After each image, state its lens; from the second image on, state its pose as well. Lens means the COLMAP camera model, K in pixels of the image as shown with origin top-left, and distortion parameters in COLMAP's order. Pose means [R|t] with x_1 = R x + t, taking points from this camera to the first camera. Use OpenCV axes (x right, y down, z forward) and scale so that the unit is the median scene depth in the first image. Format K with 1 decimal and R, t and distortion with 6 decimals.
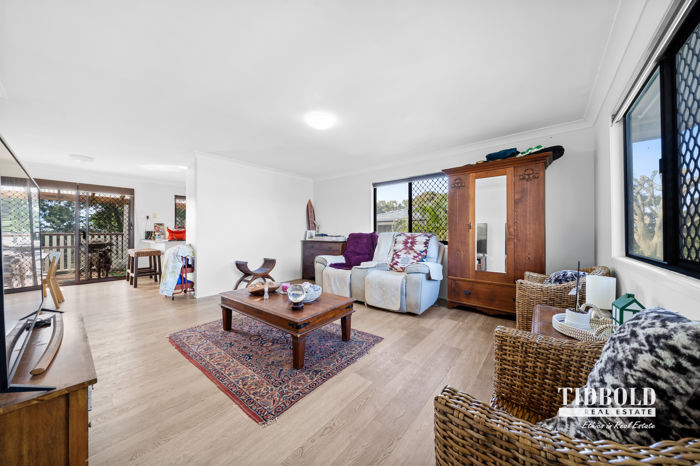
lens RADIAL K [[240.6, 0, 347.7], [0, 240.6, 230.0], [0, 0, 1]] dist [-0.001431, -0.000143]
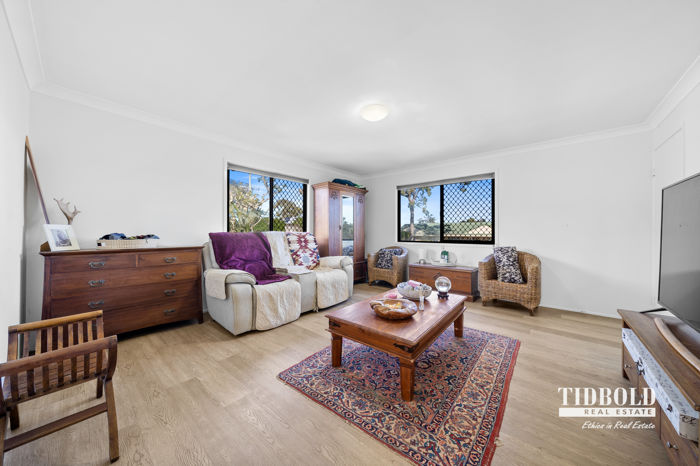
lens RADIAL K [[240.6, 0, 347.3], [0, 240.6, 231.5], [0, 0, 1]] dist [-0.001431, -0.000143]
pose [[0.016255, -0.003899, 0.999860, -0.815322], [-0.010783, 0.999934, 0.004075, 0.003887], [-0.999810, -0.010848, 0.016211, 0.854870]]
